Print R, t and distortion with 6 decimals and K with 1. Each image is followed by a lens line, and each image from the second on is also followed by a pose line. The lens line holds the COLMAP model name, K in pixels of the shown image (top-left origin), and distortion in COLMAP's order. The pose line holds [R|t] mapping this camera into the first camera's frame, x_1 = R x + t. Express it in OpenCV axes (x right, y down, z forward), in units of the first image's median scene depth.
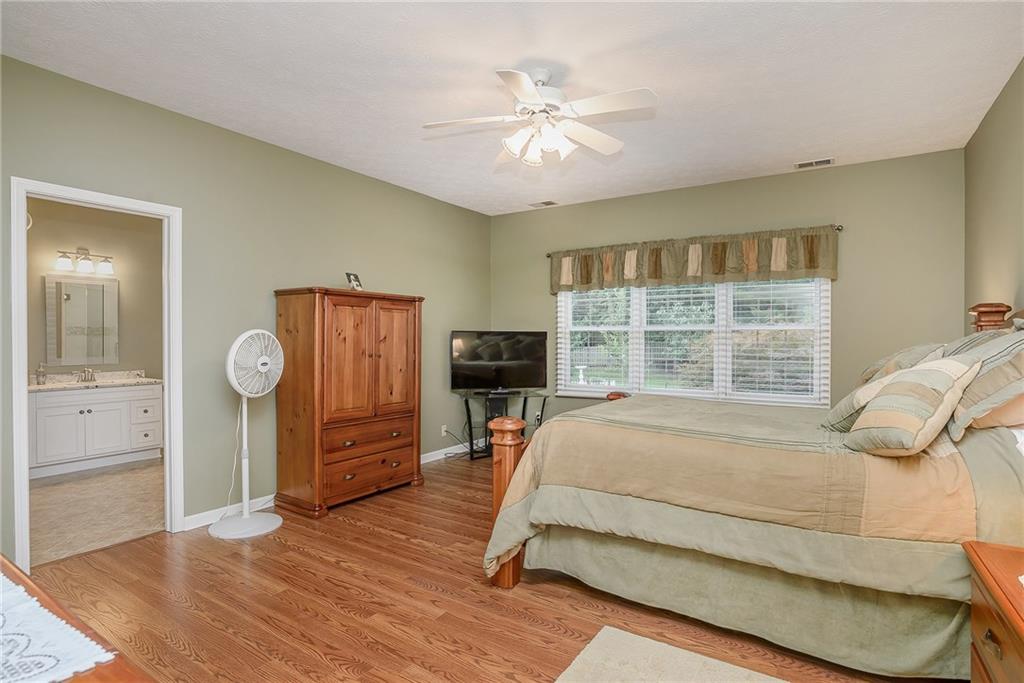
lens RADIAL K [[522.4, 0, 516.4], [0, 522.4, 343.0], [0, 0, 1]] dist [-0.023875, 0.000717]
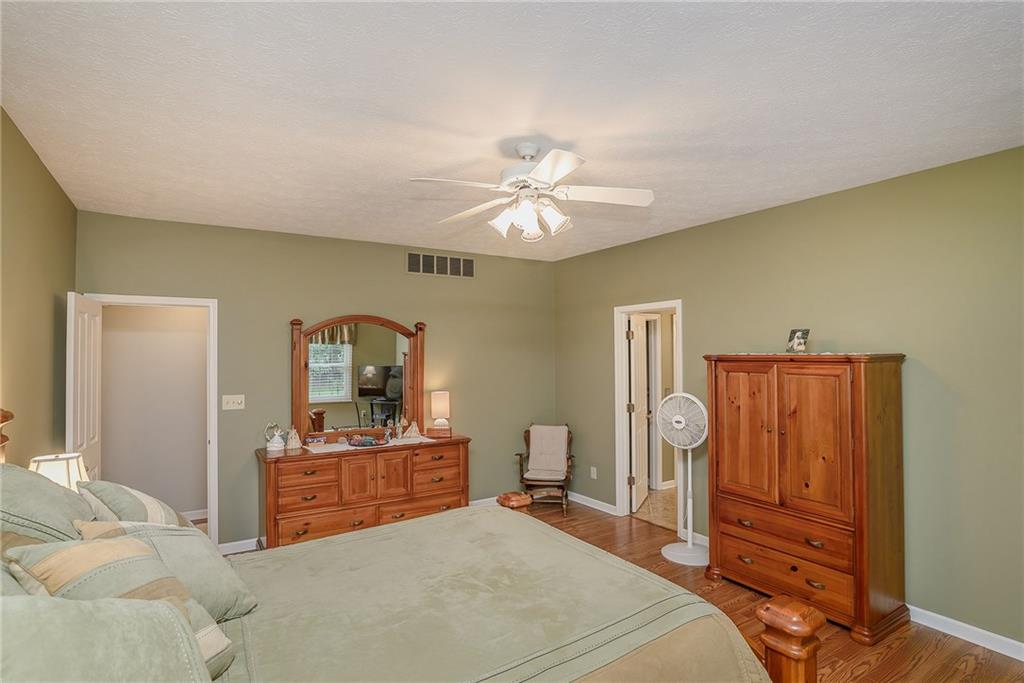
lens RADIAL K [[522.4, 0, 516.4], [0, 522.4, 343.0], [0, 0, 1]] dist [-0.023875, 0.000717]
pose [[-0.412853, -0.016751, -0.910643, 0.581313], [0.001428, 0.999818, -0.019039, -0.090431], [0.910796, -0.009161, -0.412754, 0.868370]]
